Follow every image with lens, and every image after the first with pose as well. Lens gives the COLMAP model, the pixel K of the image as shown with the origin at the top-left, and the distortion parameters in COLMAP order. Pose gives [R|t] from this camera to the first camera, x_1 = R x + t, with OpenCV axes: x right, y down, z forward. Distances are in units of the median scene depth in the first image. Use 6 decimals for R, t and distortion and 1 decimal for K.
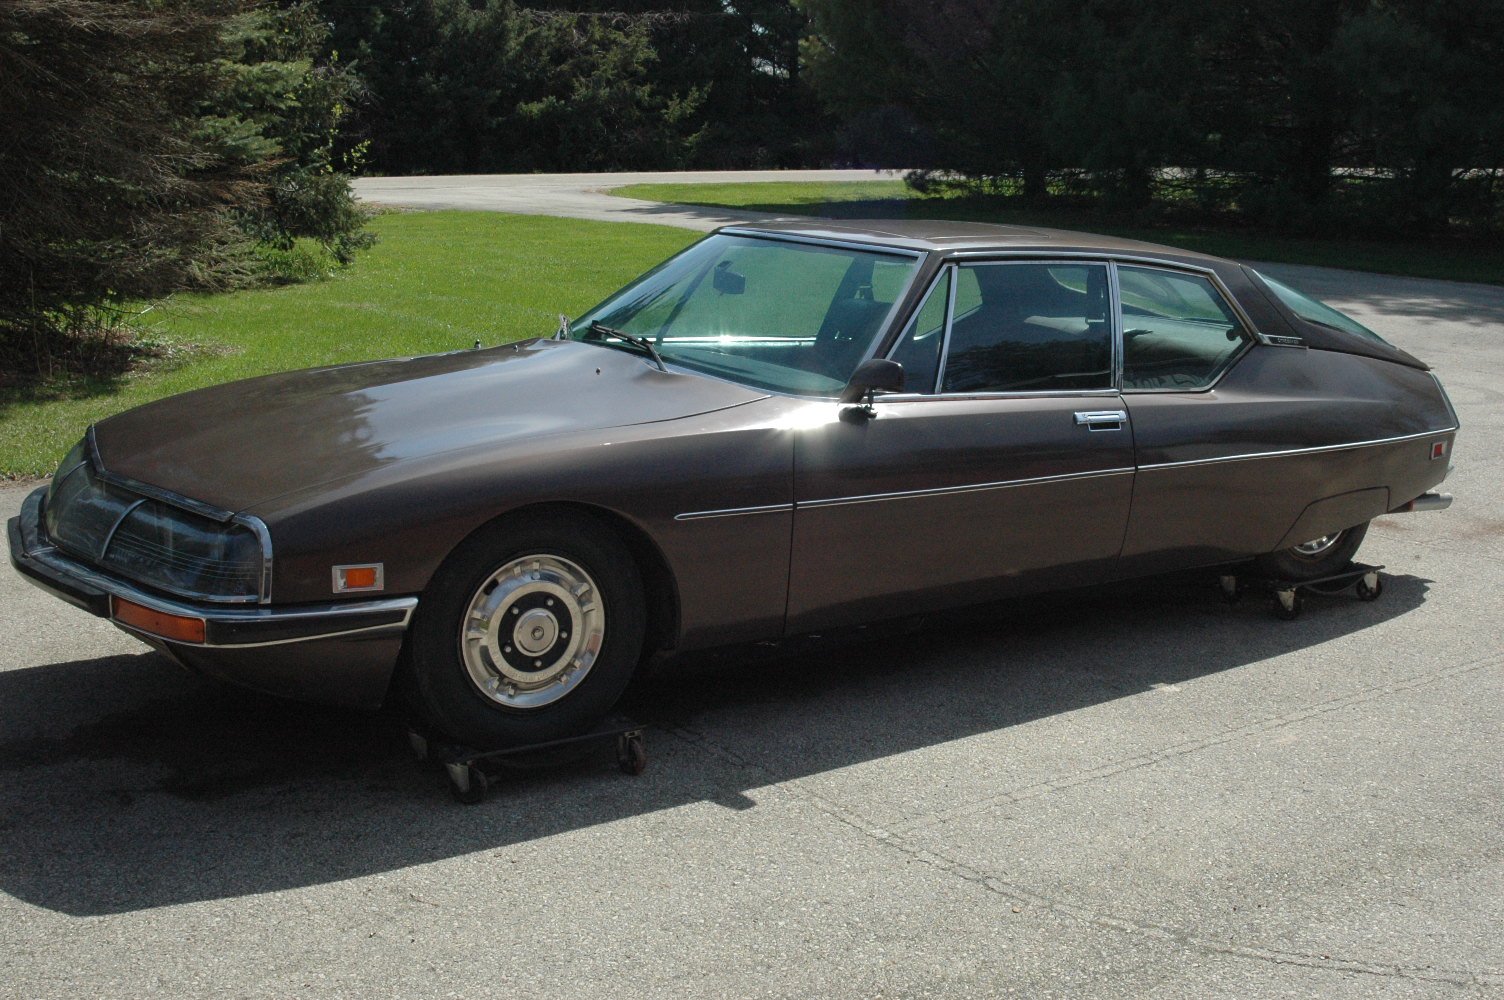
lens RADIAL K [[1824.2, 0, 755.3], [0, 1824.2, 499.4], [0, 0, 1]] dist [-0.105577, 0.000000]
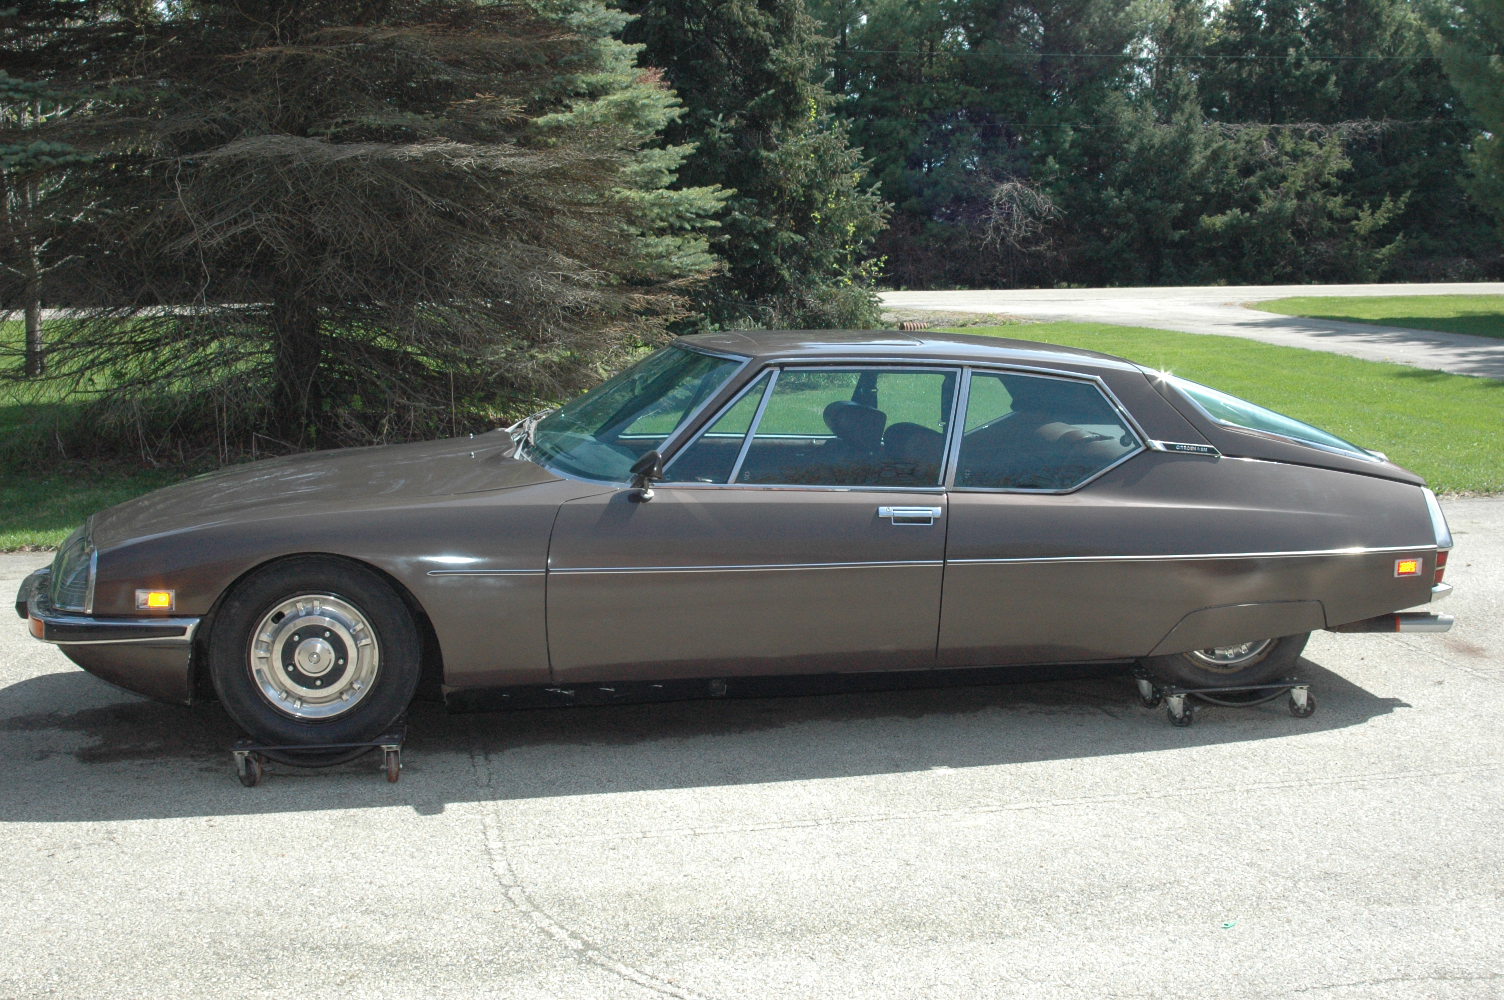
lens RADIAL K [[1824.2, 0, 746.0], [0, 1824.2, 492.9], [0, 0, 1]] dist [-0.105577, 0.000000]
pose [[0.914921, 0.036517, -0.401977, 0.422446], [-0.062230, 0.996753, -0.051090, 0.003635], [0.398807, 0.071758, 0.914223, -0.019133]]
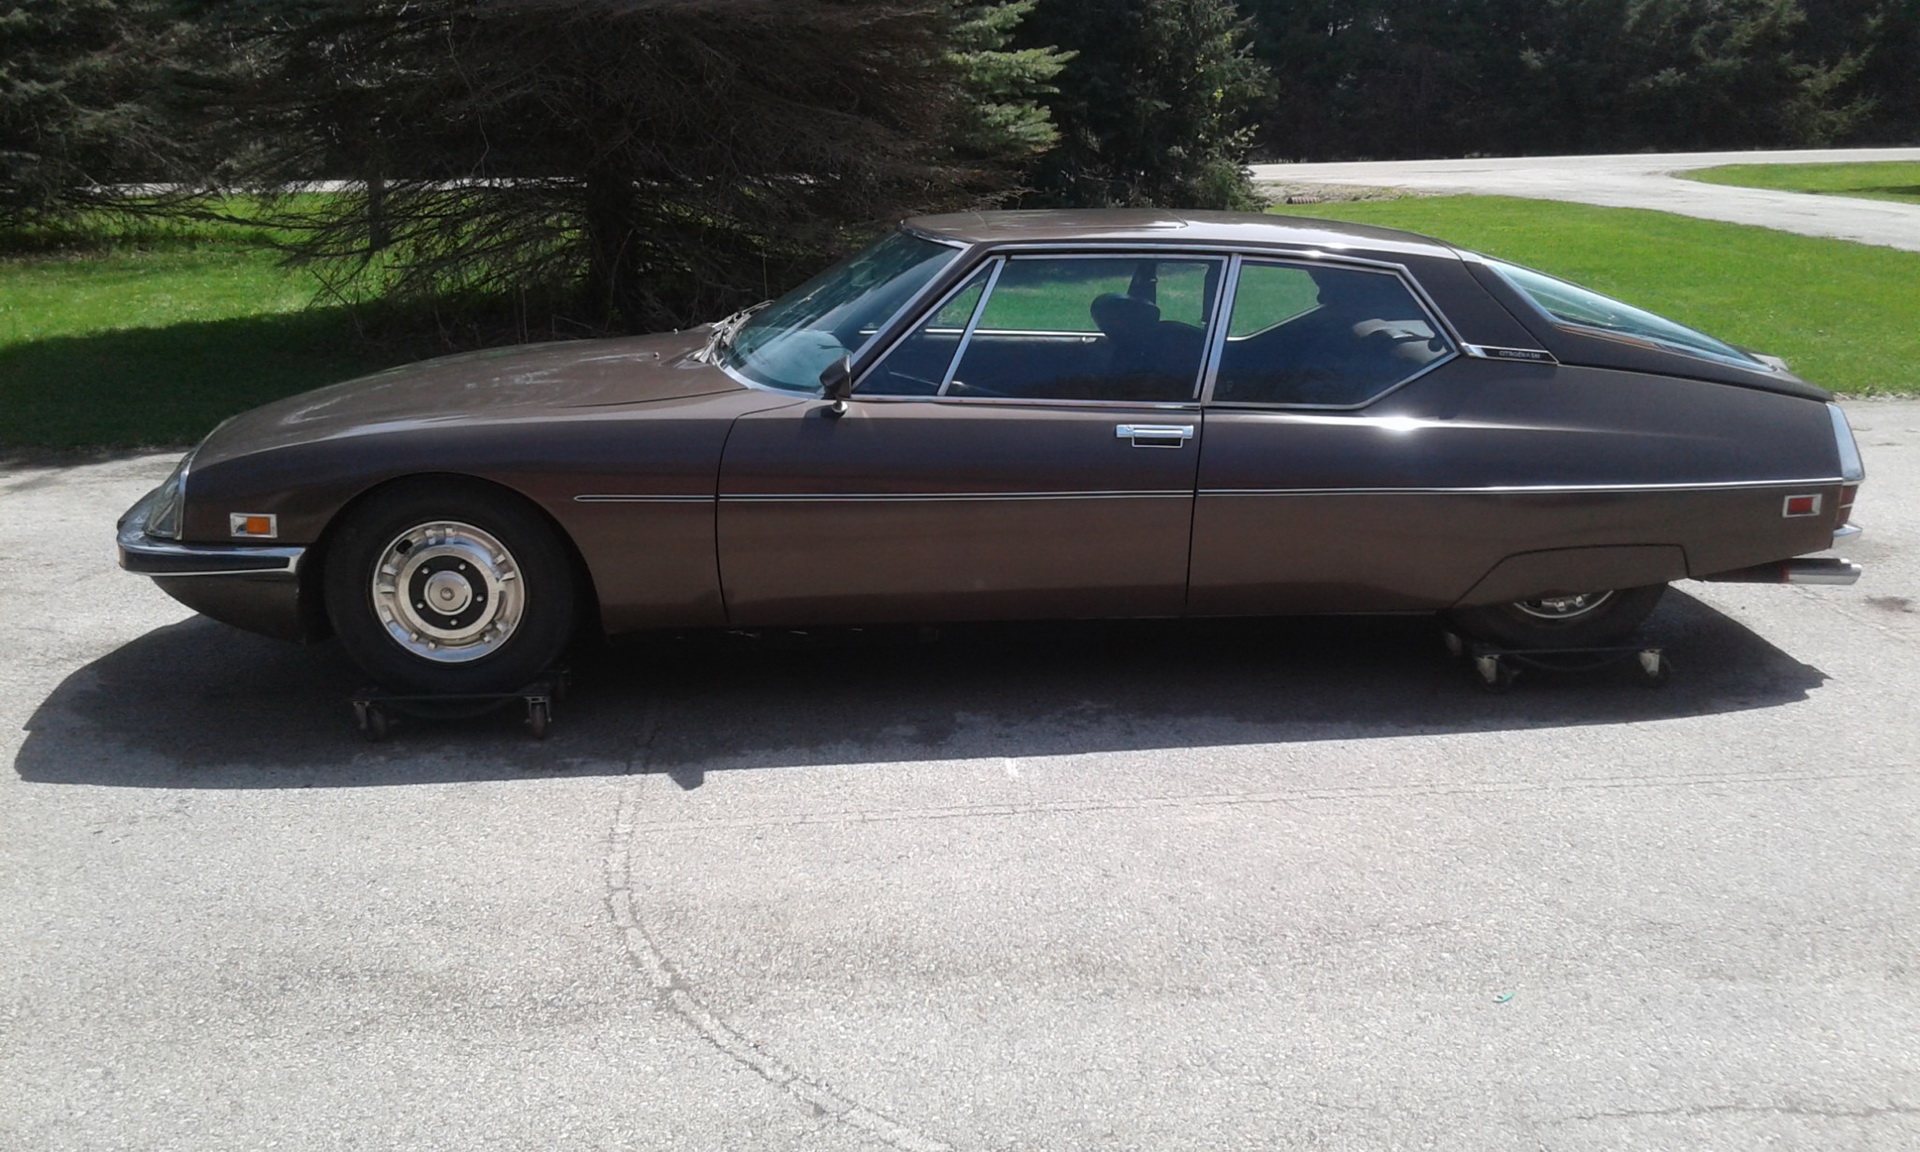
lens RADIAL K [[1791.0, 0, 946.0], [0, 1791.0, 523.7], [0, 0, 1]] dist [0.031098, 0.000000]
pose [[0.863673, 0.089004, -0.496133, 0.428424], [-0.077393, 0.996031, 0.043956, -0.024324], [0.498076, 0.000434, 0.867133, 0.147222]]
